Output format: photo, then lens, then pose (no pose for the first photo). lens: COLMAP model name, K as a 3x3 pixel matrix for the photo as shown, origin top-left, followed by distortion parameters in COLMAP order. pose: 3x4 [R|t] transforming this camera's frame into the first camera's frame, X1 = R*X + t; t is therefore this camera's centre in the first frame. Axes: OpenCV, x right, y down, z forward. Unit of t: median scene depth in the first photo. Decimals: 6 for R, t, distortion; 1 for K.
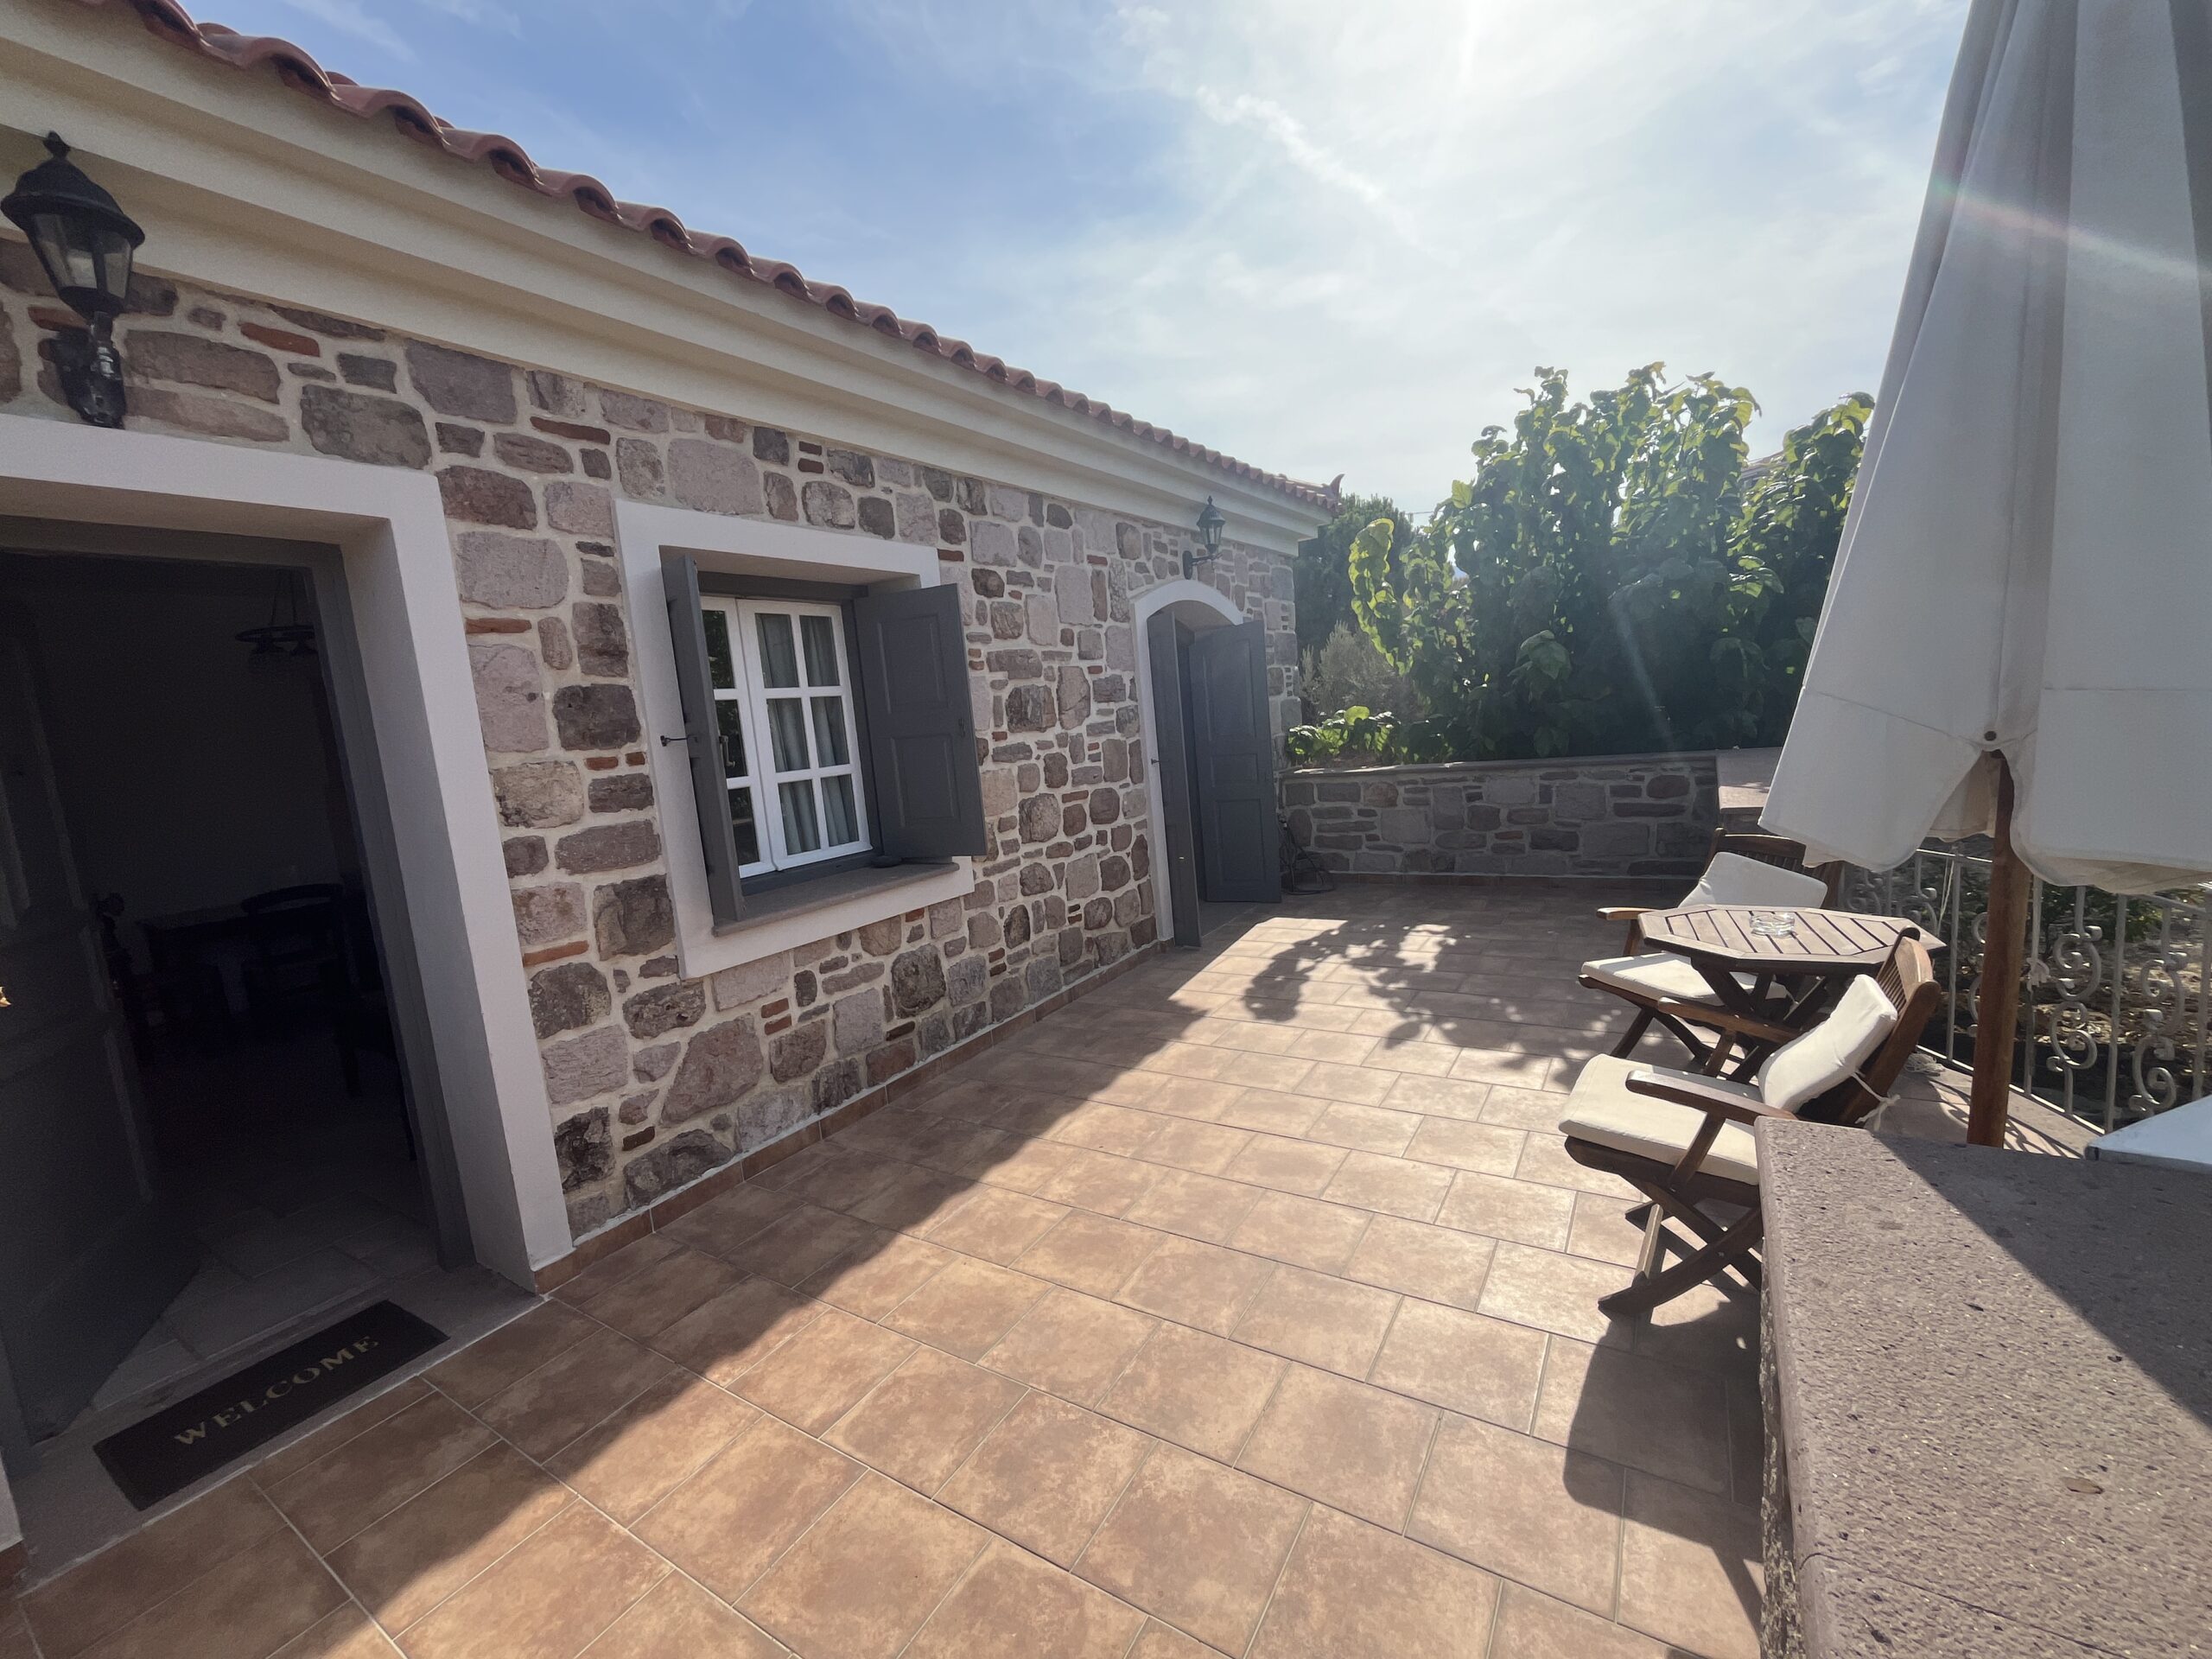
lens RADIAL K [[891.1, 0, 1105.8], [0, 891.1, 829.6], [0, 0, 1]] dist [0.000786, -0.000047]
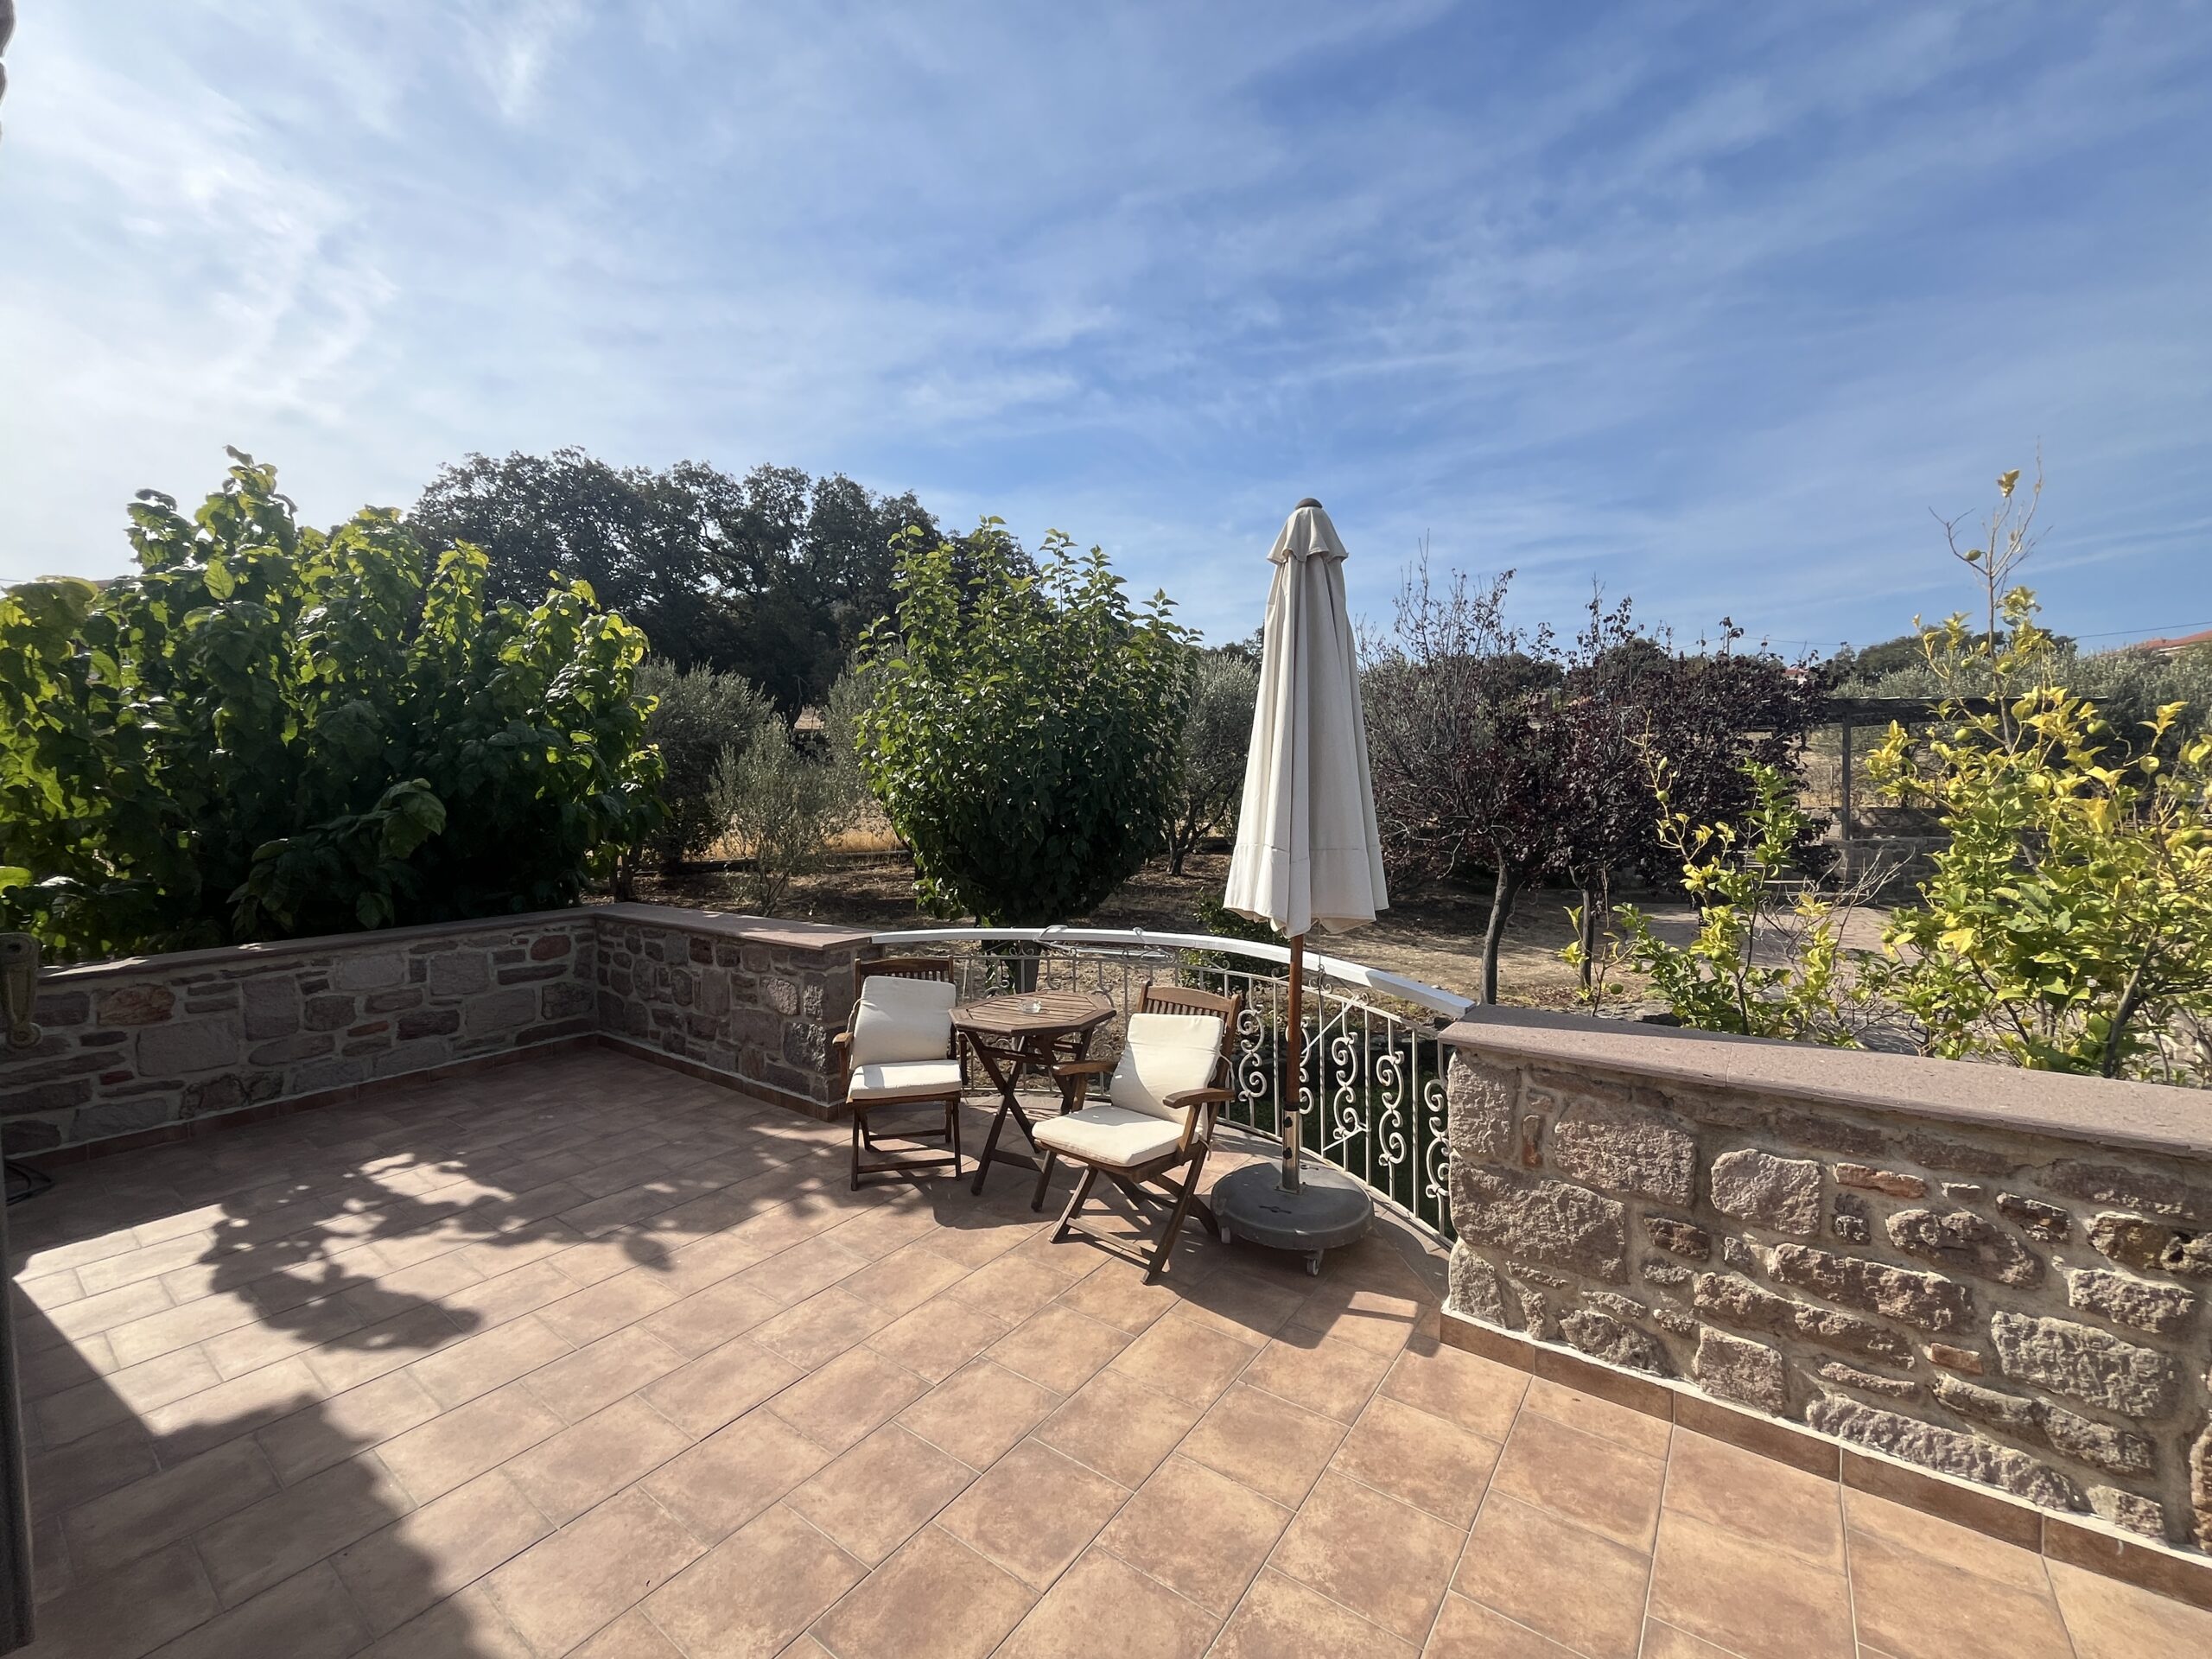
lens RADIAL K [[891.1, 0, 1100.8], [0, 891.1, 834.5], [0, 0, 1]] dist [0.000786, -0.000047]
pose [[0.089538, 0.041314, 0.995126, -0.323920], [0.139876, 0.988715, -0.053633, -0.035669], [-0.986112, 0.143997, 0.082749, 0.316395]]
